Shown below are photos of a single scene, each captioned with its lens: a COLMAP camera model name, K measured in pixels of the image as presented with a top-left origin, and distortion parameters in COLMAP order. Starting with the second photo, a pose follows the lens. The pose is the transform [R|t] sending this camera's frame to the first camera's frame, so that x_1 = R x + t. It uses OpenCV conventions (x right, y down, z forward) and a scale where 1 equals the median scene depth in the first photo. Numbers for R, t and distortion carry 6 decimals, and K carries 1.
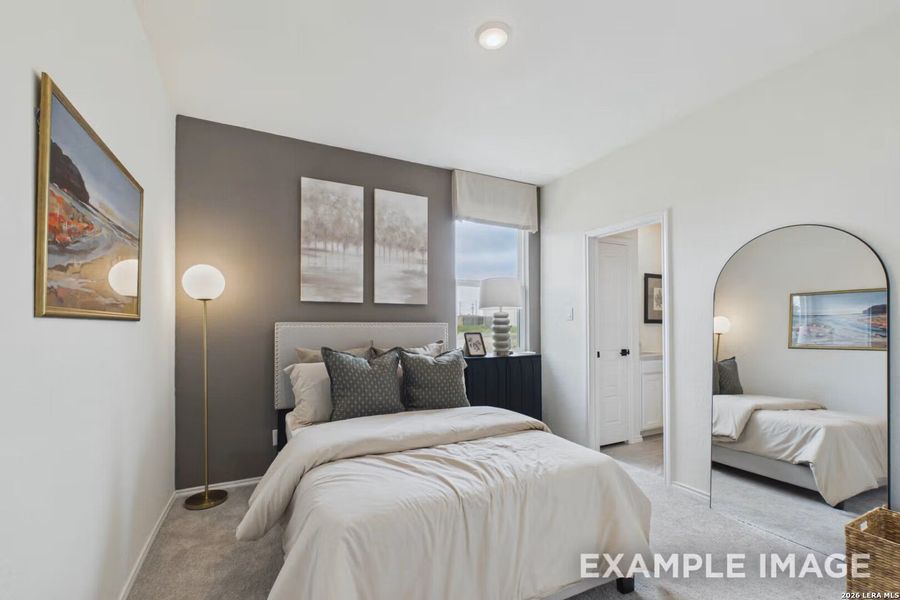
lens RADIAL K [[380.2, 0, 448.7], [0, 380.2, 325.5], [0, 0, 1]] dist [-0.001122, 0.000010]
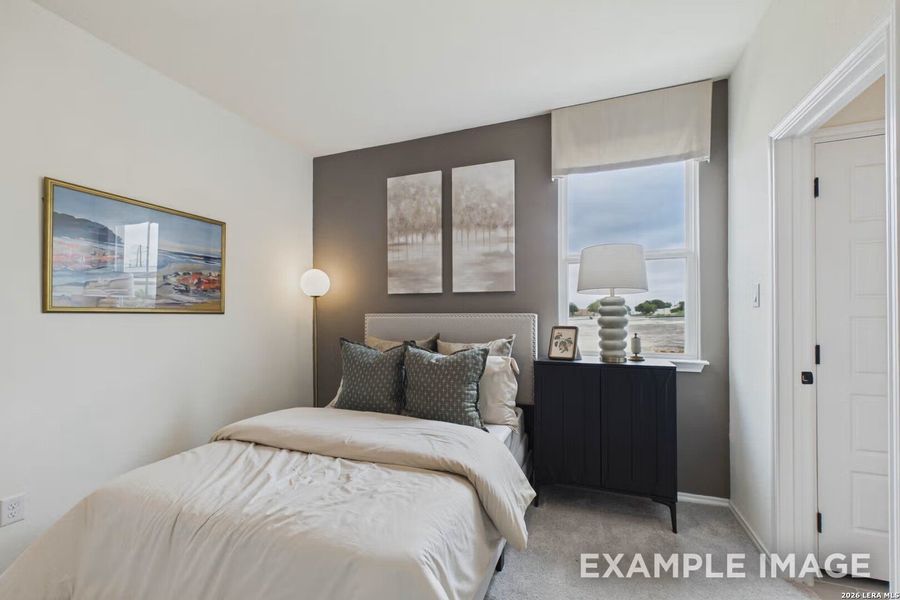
lens RADIAL K [[379.0, 0, 450.1], [0, 379.0, 318.3], [0, 0, 1]] dist [0.000487, -0.000023]
pose [[0.673851, 0.004281, -0.738855, 0.492938], [-0.000213, 0.999984, 0.005600, -0.001514], [0.738867, -0.003616, 0.673841, 0.382916]]
